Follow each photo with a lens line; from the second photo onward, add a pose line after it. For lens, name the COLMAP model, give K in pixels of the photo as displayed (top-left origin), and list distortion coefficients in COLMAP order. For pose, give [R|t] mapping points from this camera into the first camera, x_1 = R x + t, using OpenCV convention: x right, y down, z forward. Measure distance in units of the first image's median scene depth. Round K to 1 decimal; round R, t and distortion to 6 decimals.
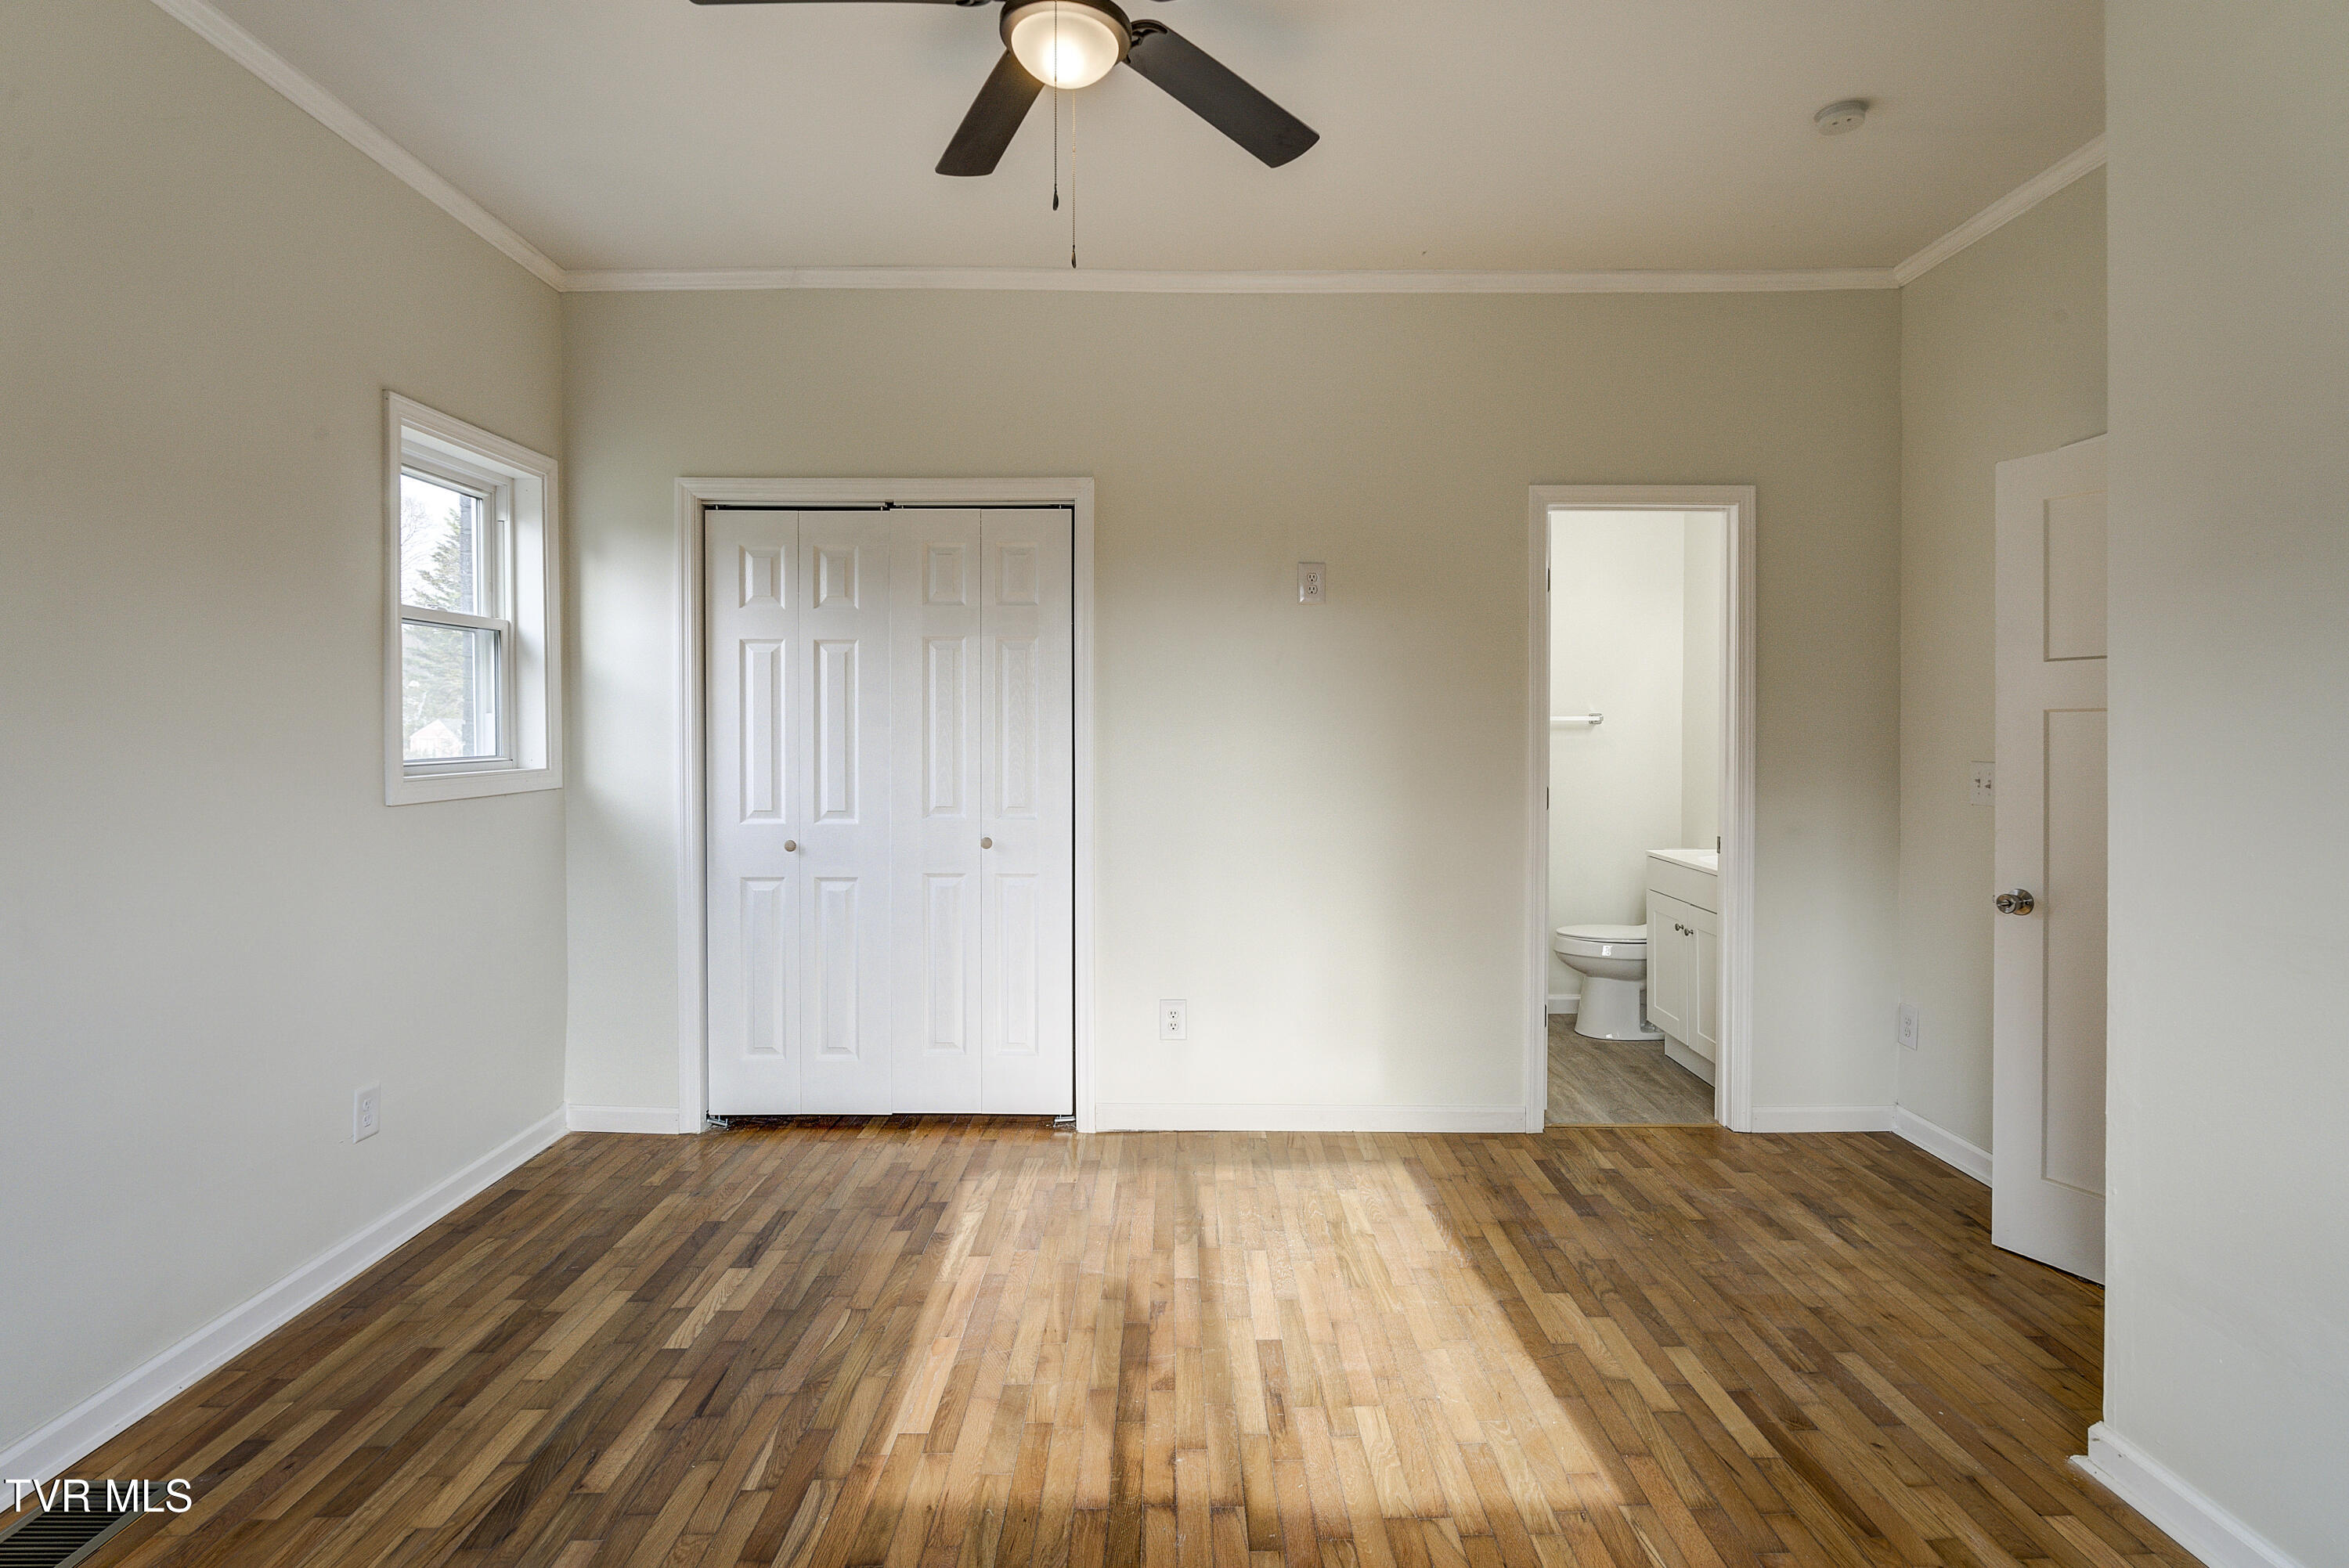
lens RADIAL K [[1183.3, 0, 1174.5], [0, 1183.3, 784.0], [0, 0, 1]] dist [0.001261, 0.000340]
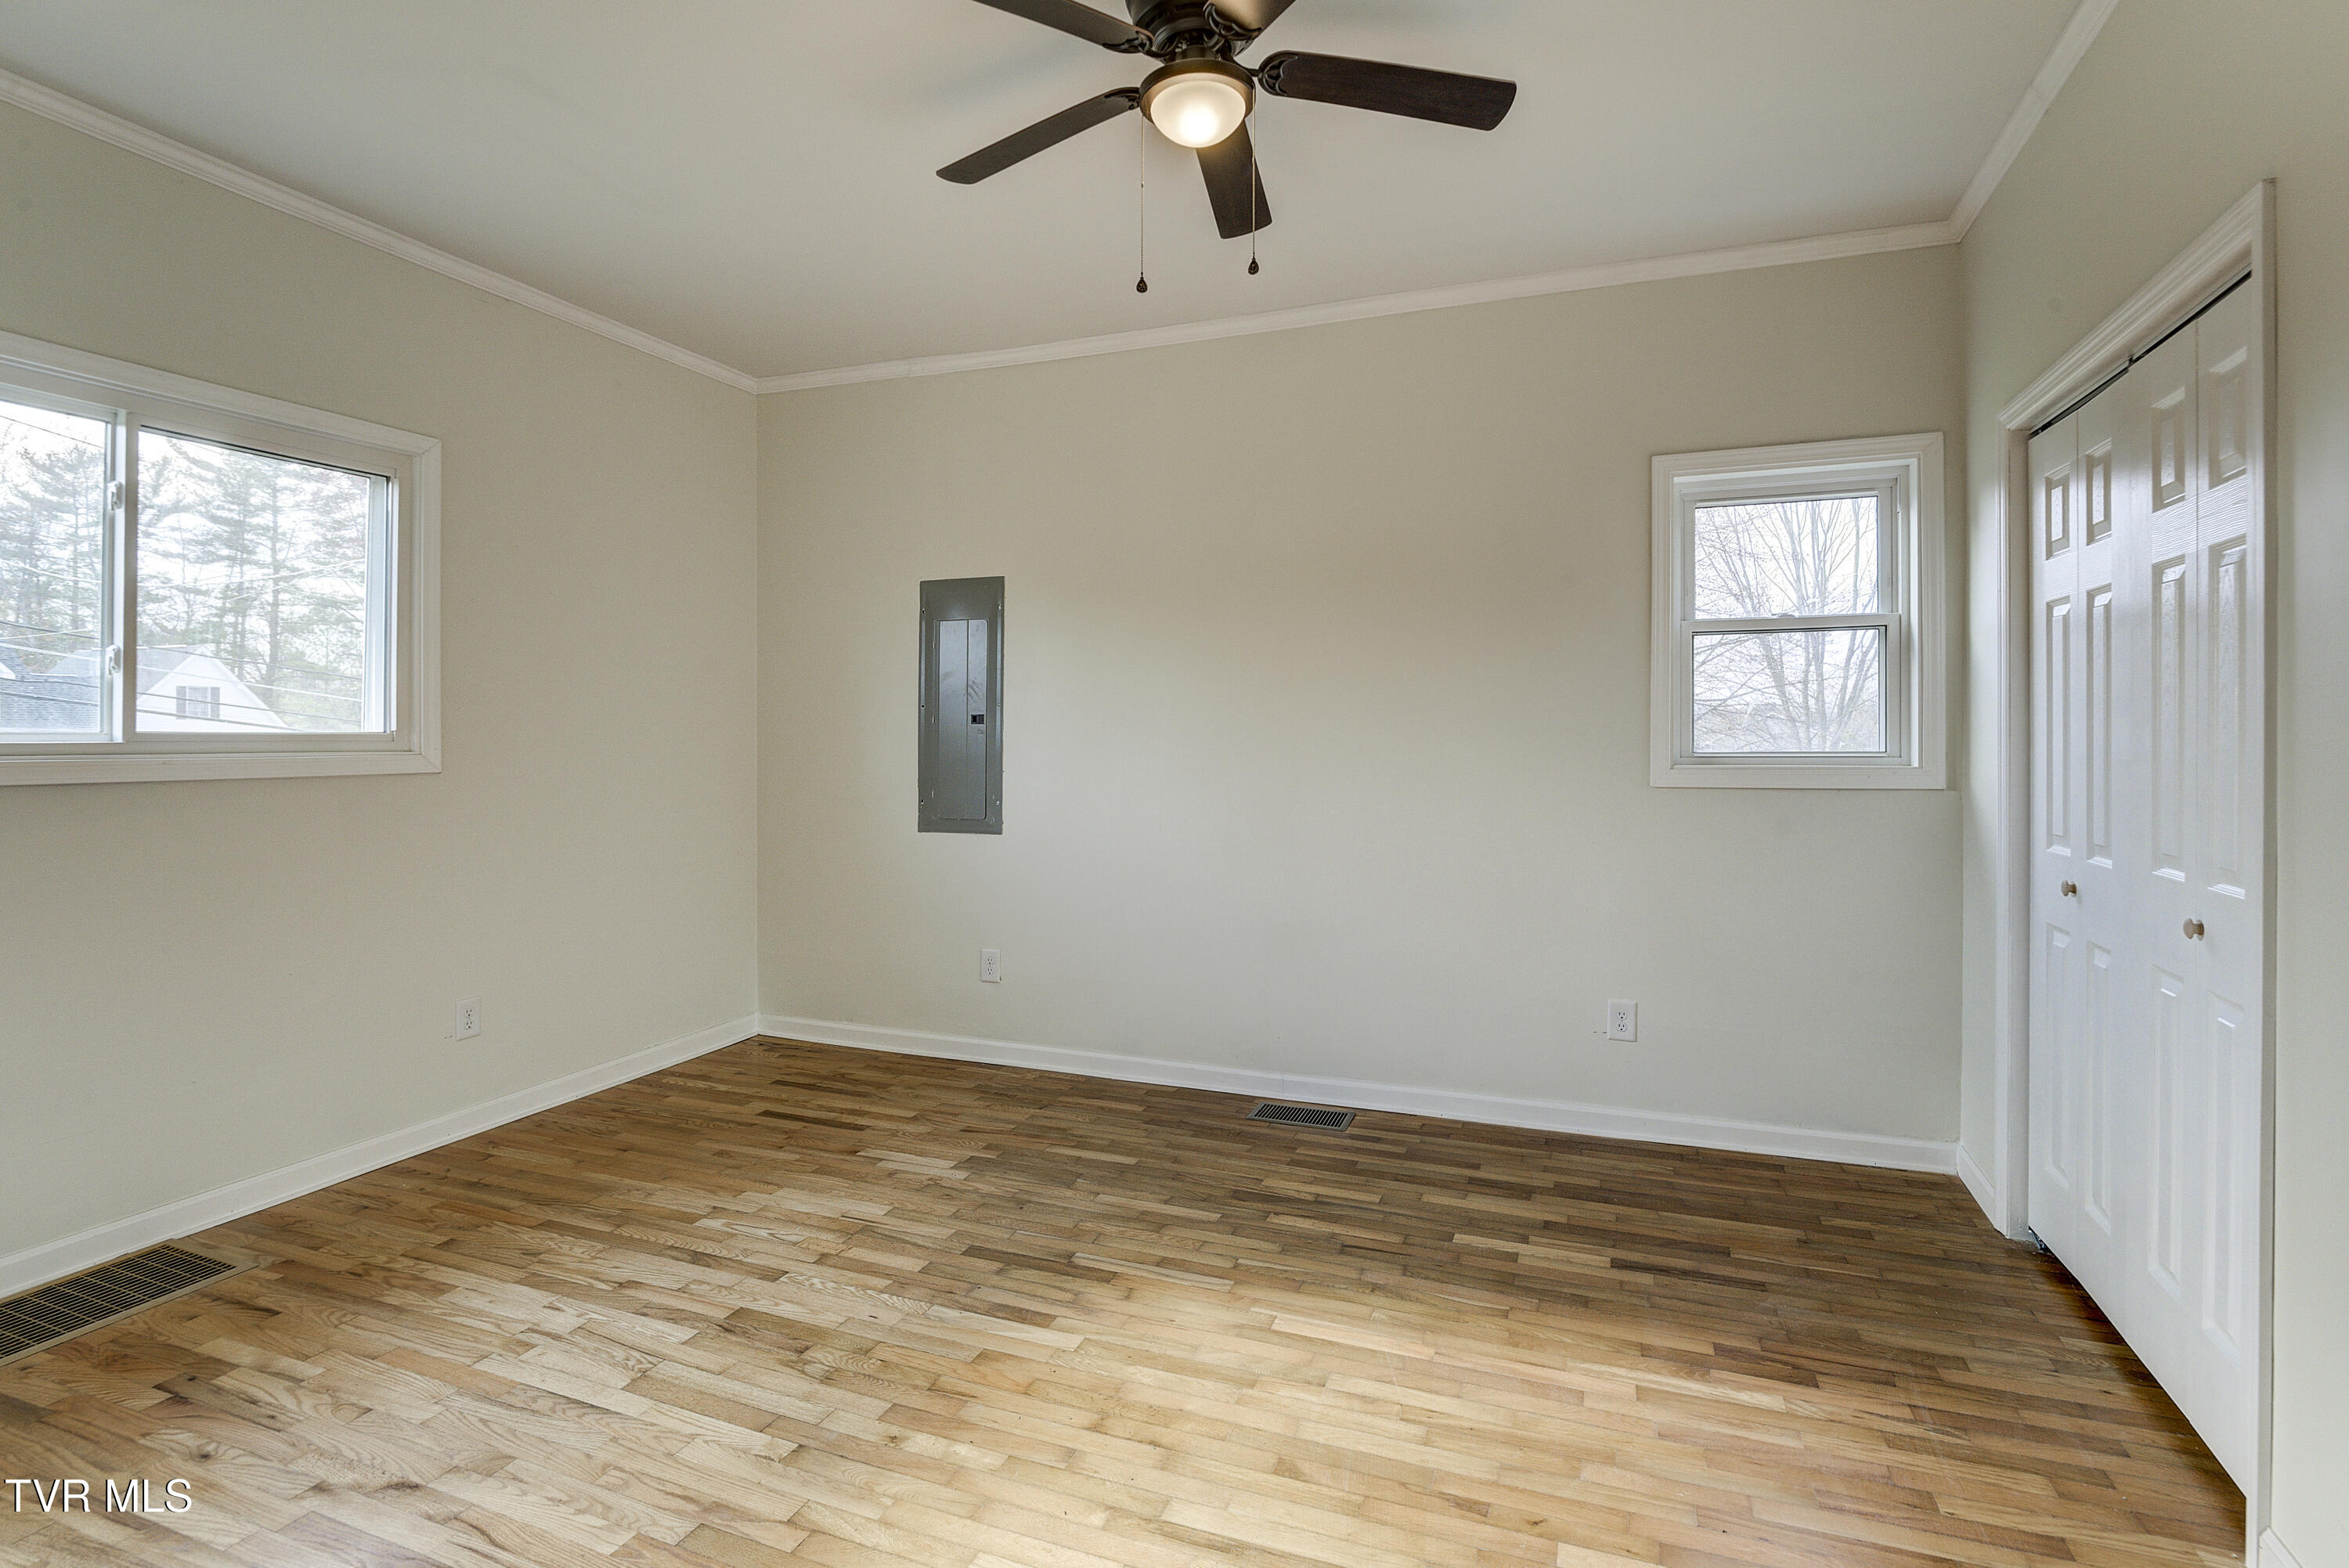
lens RADIAL K [[1131.5, 0, 1176.4], [0, 1131.5, 724.6], [0, 0, 1]] dist [-0.001734, -0.000390]
pose [[-0.367297, -0.008476, -0.930065, 0.709220], [-0.040022, 0.999176, 0.006700, -0.037861], [0.929242, 0.039684, -0.367334, 1.072522]]
